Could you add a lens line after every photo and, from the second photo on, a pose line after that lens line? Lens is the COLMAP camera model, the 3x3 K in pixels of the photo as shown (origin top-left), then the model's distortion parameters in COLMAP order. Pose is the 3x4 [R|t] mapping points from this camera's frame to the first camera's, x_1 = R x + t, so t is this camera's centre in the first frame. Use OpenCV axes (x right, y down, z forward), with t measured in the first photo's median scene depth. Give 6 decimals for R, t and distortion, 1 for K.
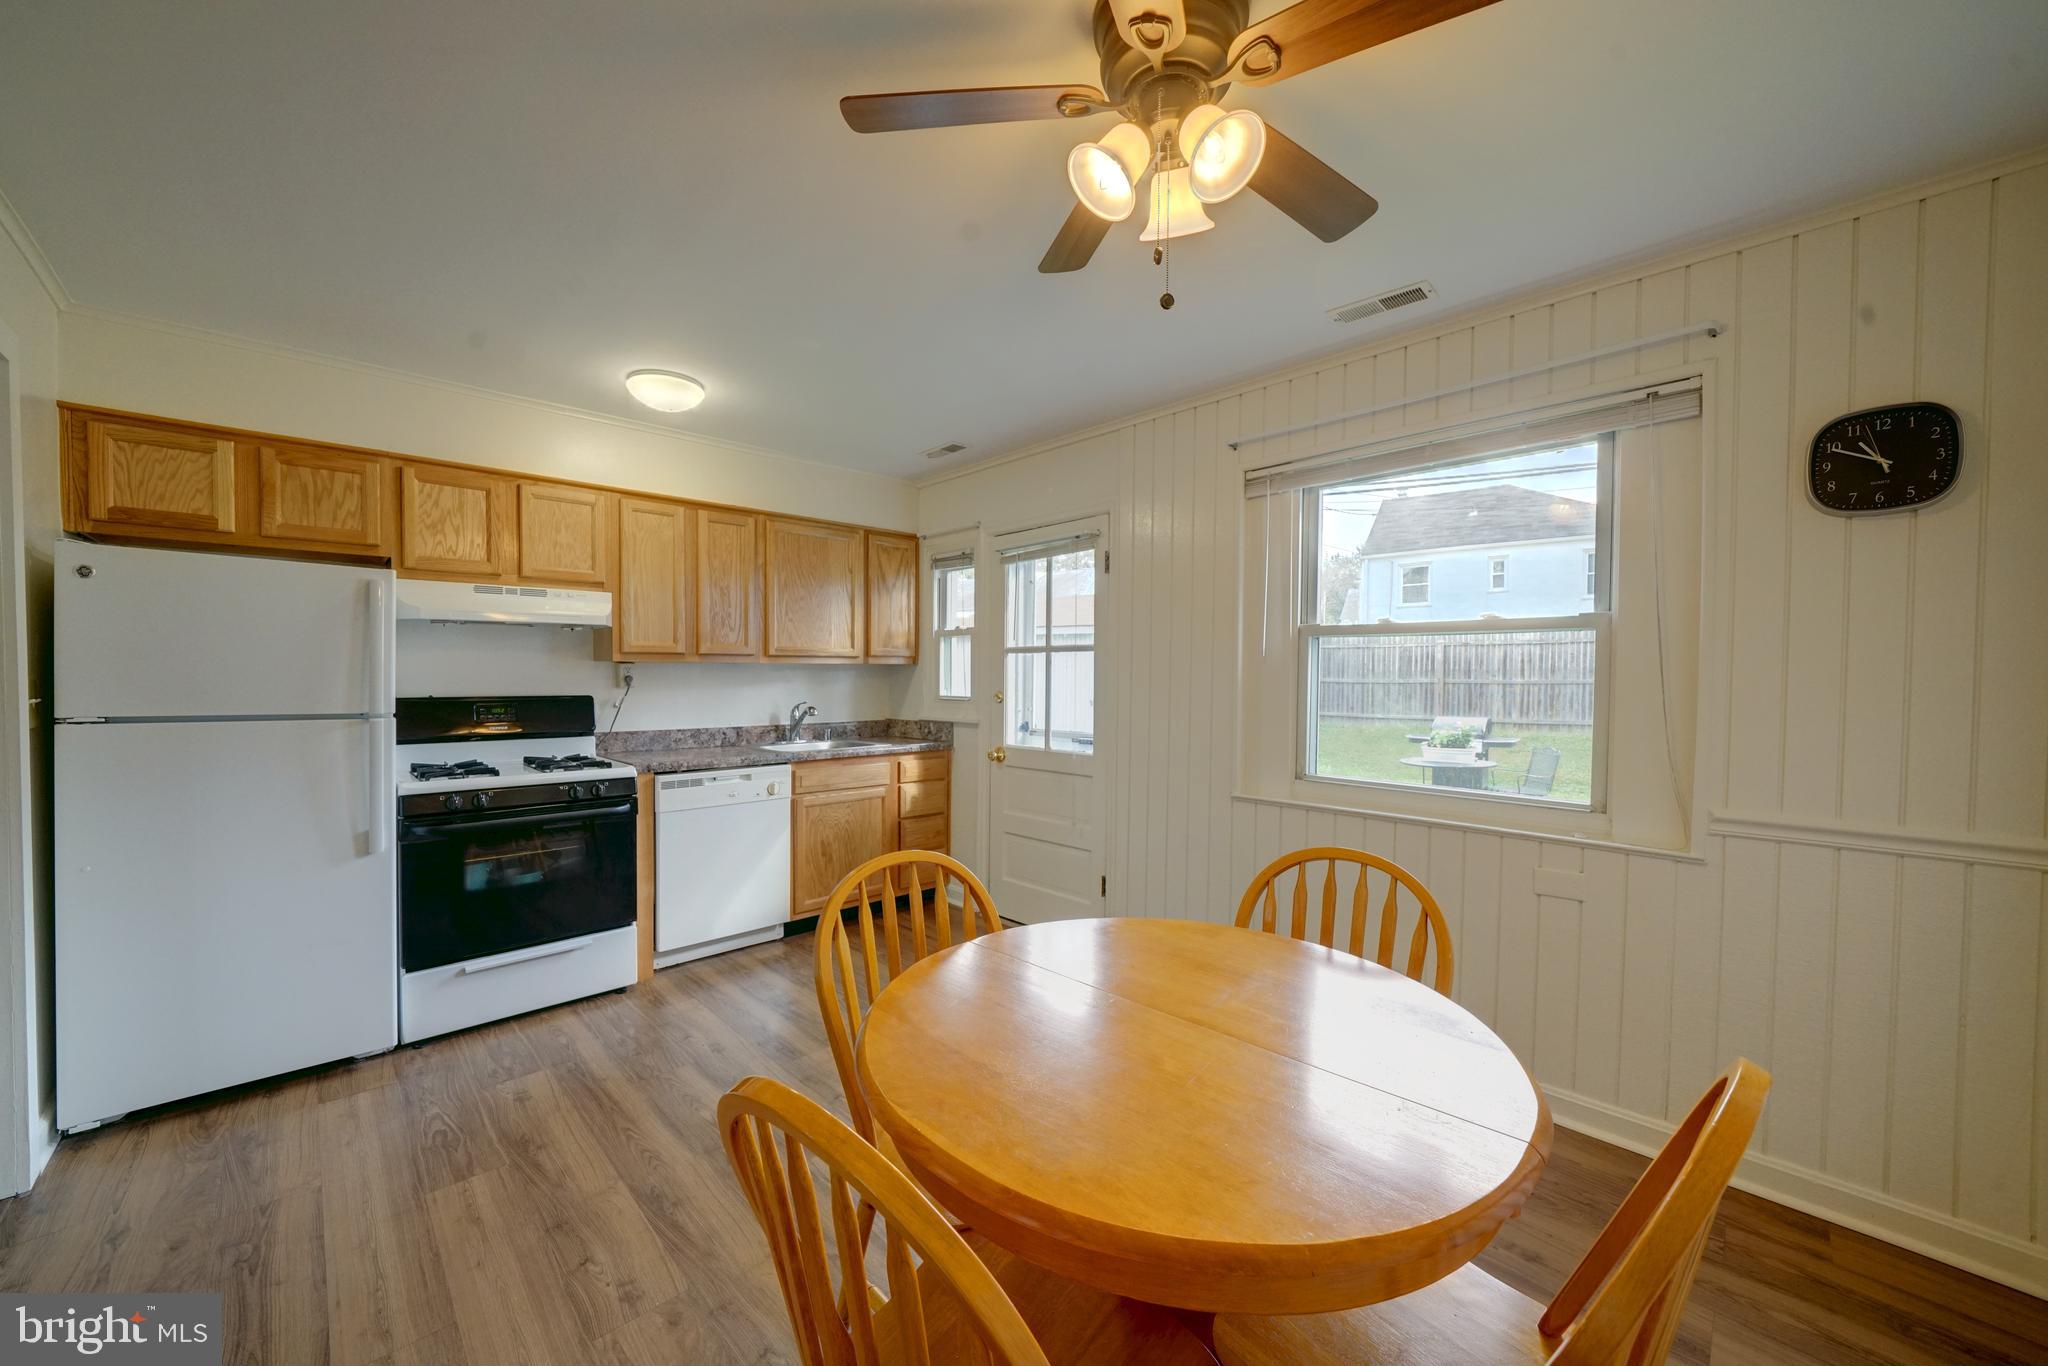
lens RADIAL K [[773.2, 0, 1013.2], [0, 773.2, 686.9], [0, 0, 1]] dist [-0.010051, 0.000852]
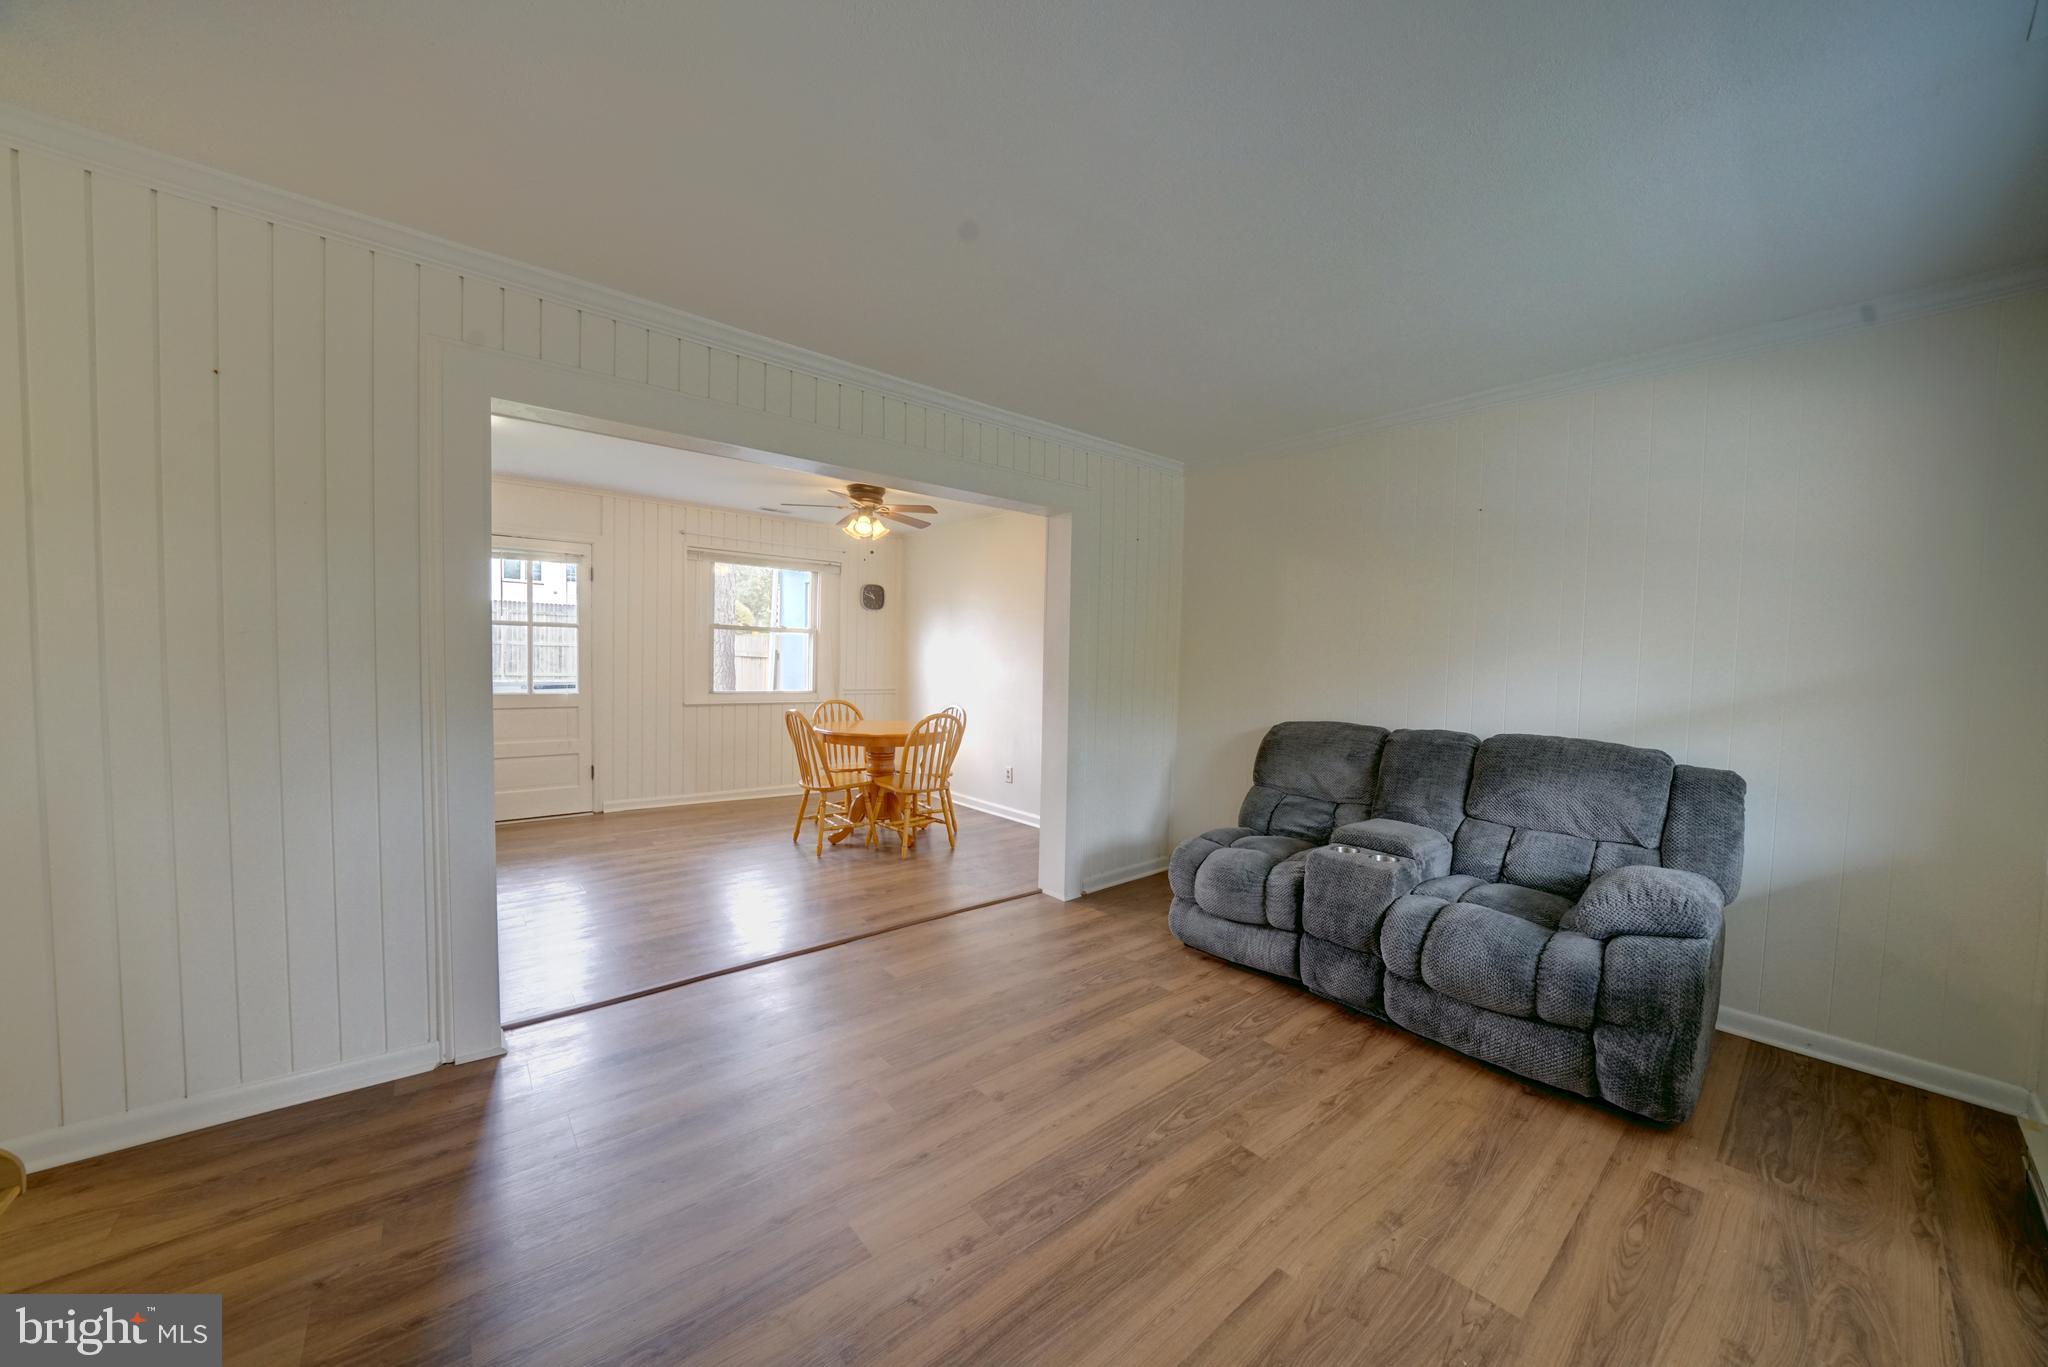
lens RADIAL K [[710.2, 0, 1019.2], [0, 710.2, 683.1], [0, 0, 1]] dist [-0.025135, 0.002113]
pose [[0.069723, -0.041090, 0.996720, -1.363406], [-0.016982, 0.998958, 0.042370, -0.010009], [-0.997422, -0.019881, 0.068953, -0.009806]]
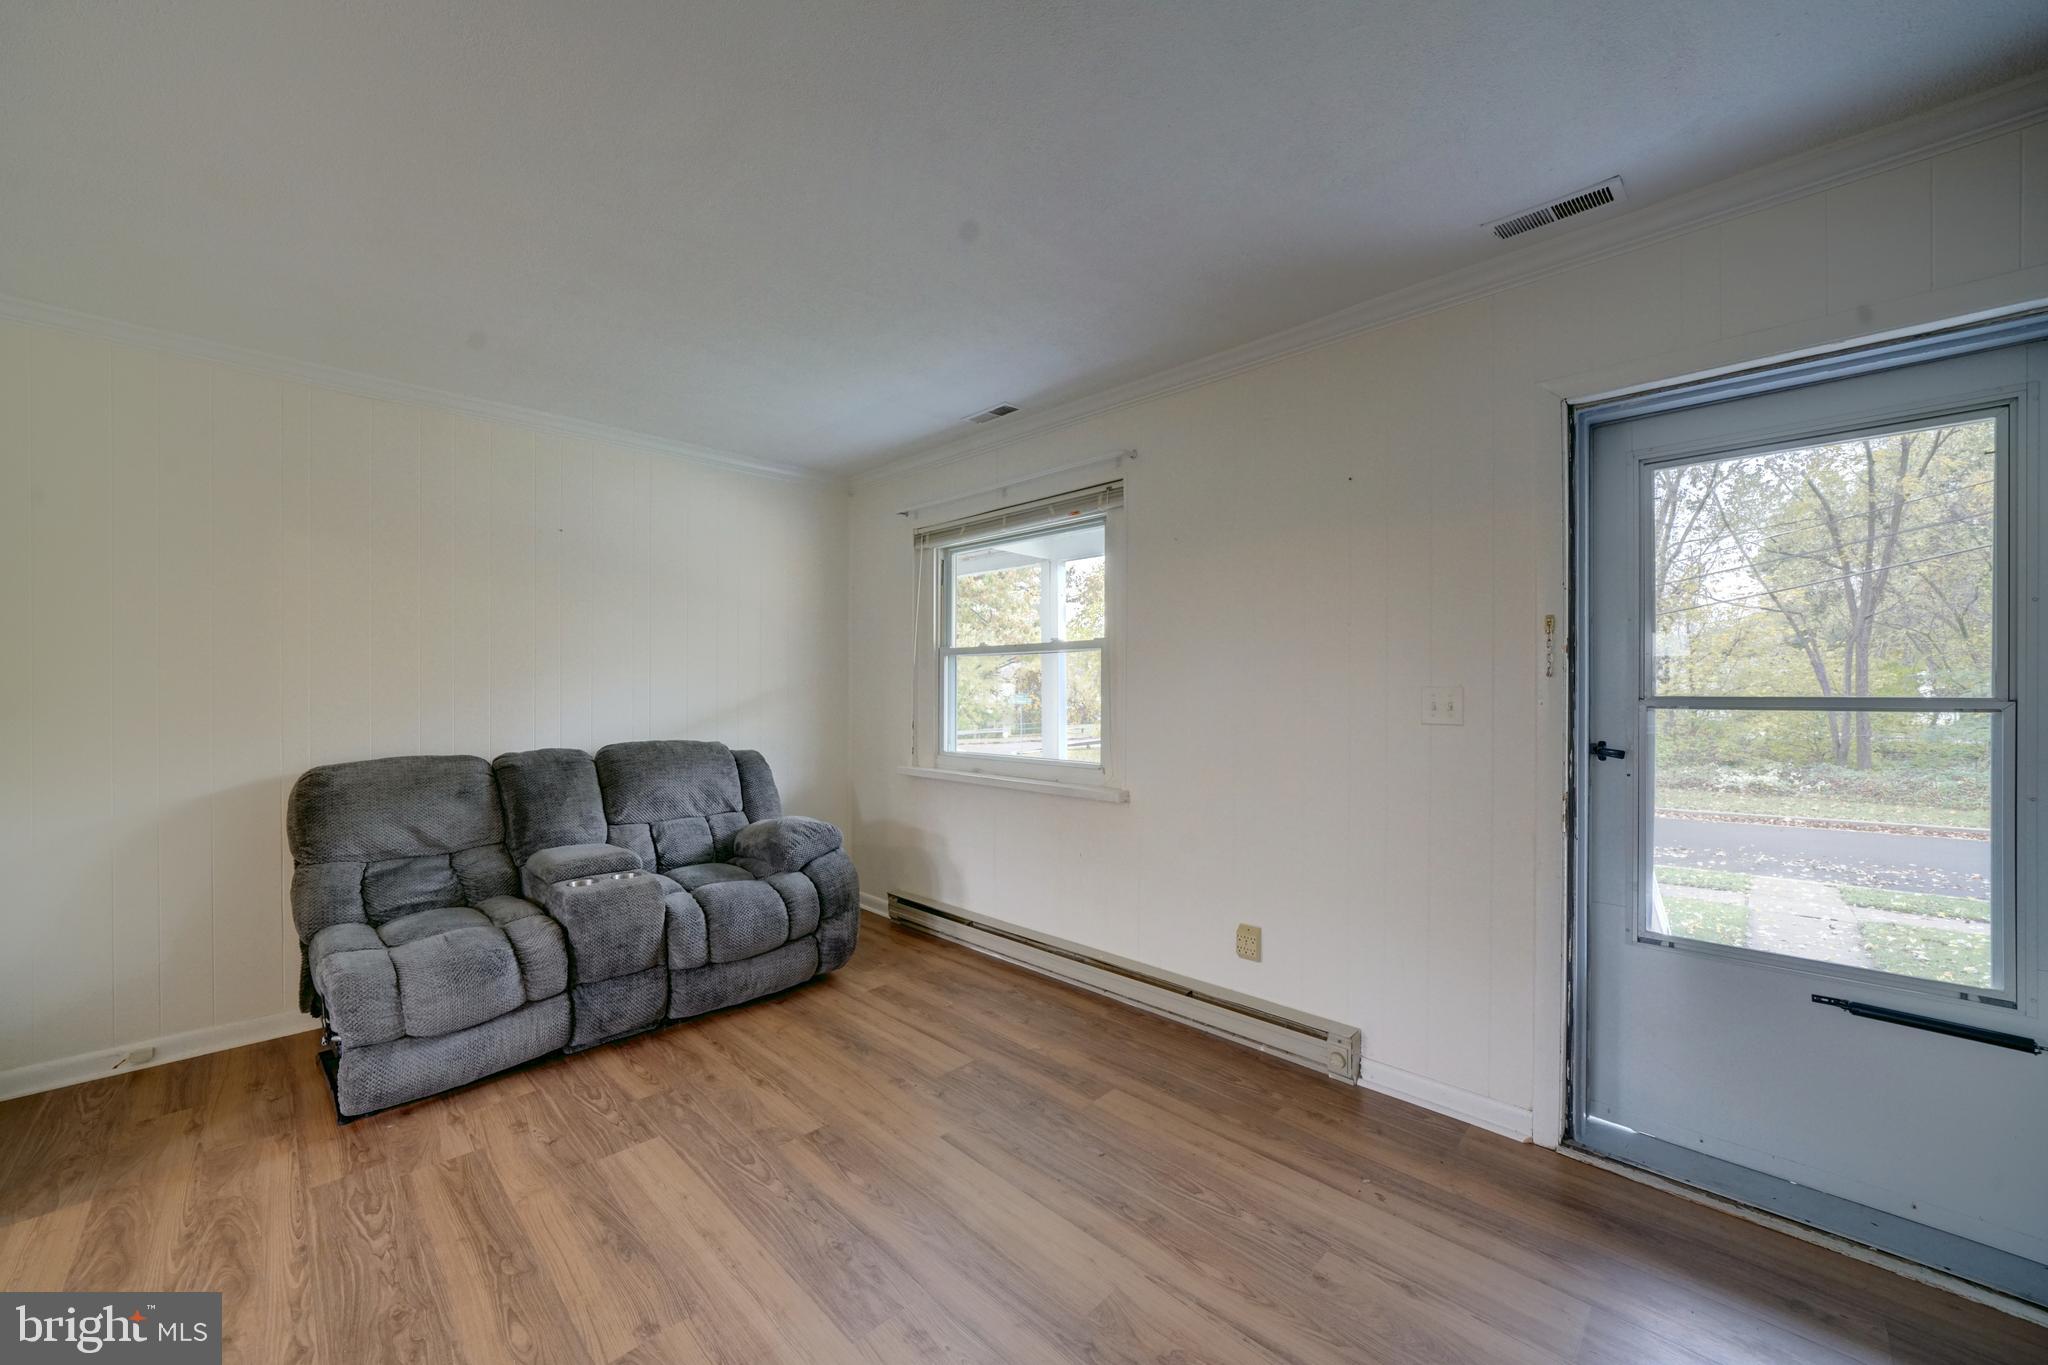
lens RADIAL K [[773.2, 0, 997.9], [0, 773.2, 686.5], [0, 0, 1]] dist [-0.010051, 0.000852]
pose [[-0.999815, -0.008985, -0.016997, -0.968094], [-0.009081, 0.999943, 0.005560, -0.009095], [0.016946, 0.005713, -0.999840, 0.492864]]
